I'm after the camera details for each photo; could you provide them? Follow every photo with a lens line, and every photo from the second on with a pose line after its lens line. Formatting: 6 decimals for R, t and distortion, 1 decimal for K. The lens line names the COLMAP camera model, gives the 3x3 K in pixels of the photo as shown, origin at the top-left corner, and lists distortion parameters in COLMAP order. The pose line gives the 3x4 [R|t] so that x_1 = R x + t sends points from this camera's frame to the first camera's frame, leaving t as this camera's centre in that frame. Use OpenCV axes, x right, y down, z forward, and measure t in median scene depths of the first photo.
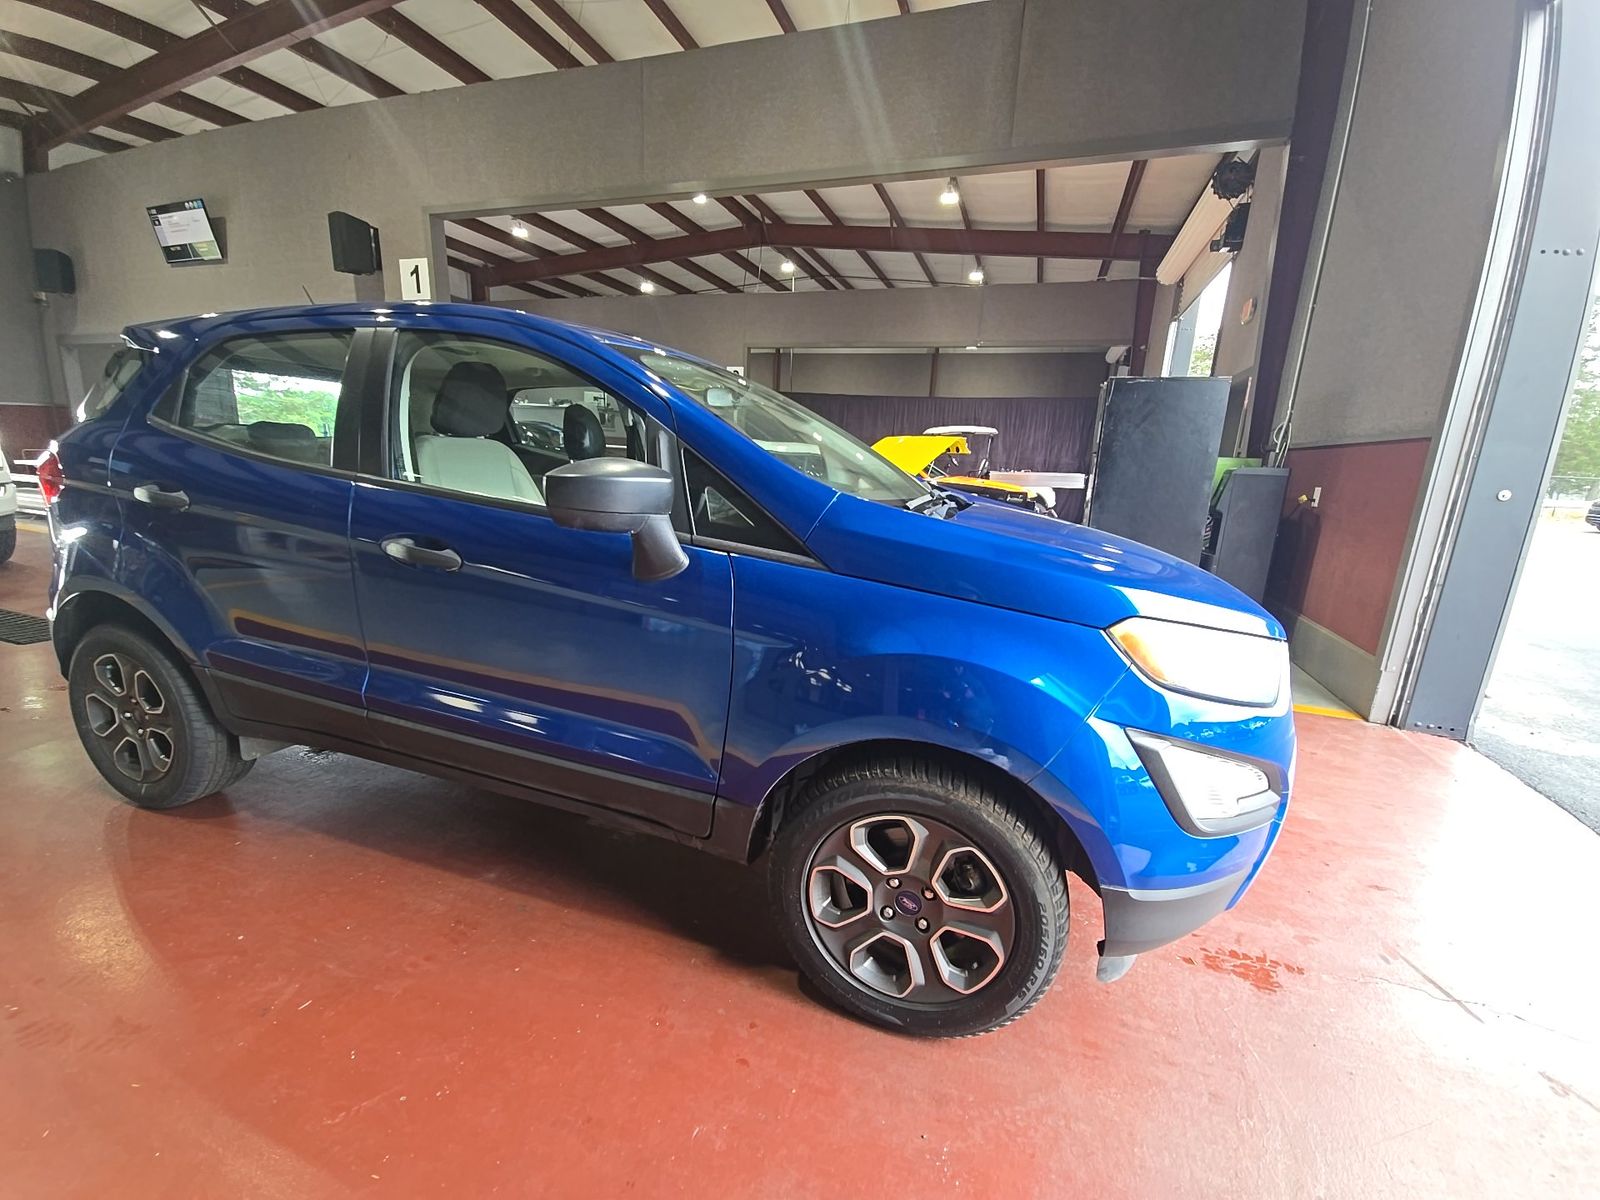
lens RADIAL K [[641.4, 0, 800.0], [0, 641.4, 600.0], [0, 0, 1]] dist [0.018130, -0.010985]
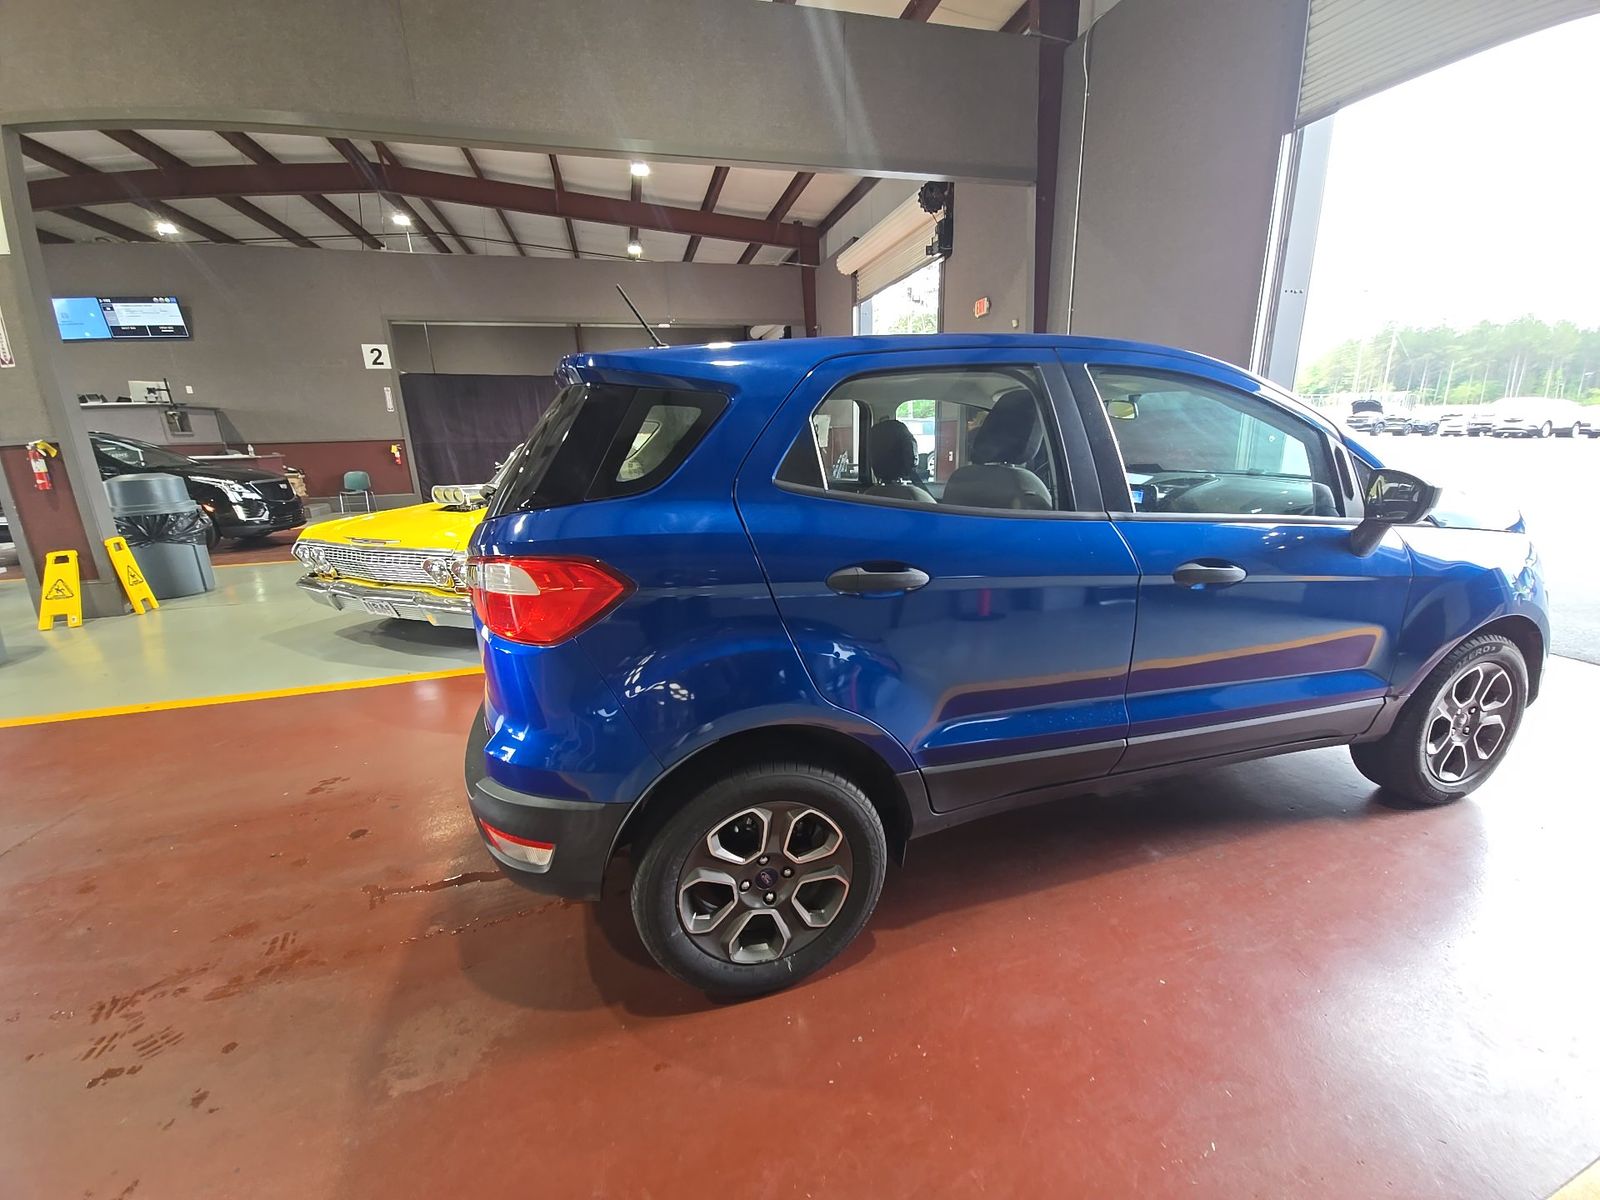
lens RADIAL K [[641.4, 0, 800.0], [0, 641.4, 600.0], [0, 0, 1]] dist [0.018130, -0.010985]
pose [[0.821532, -0.219257, 0.526318, -0.172818], [0.196086, 0.975445, 0.100285, -0.041202], [-0.535383, 0.020816, 0.844353, 0.064739]]
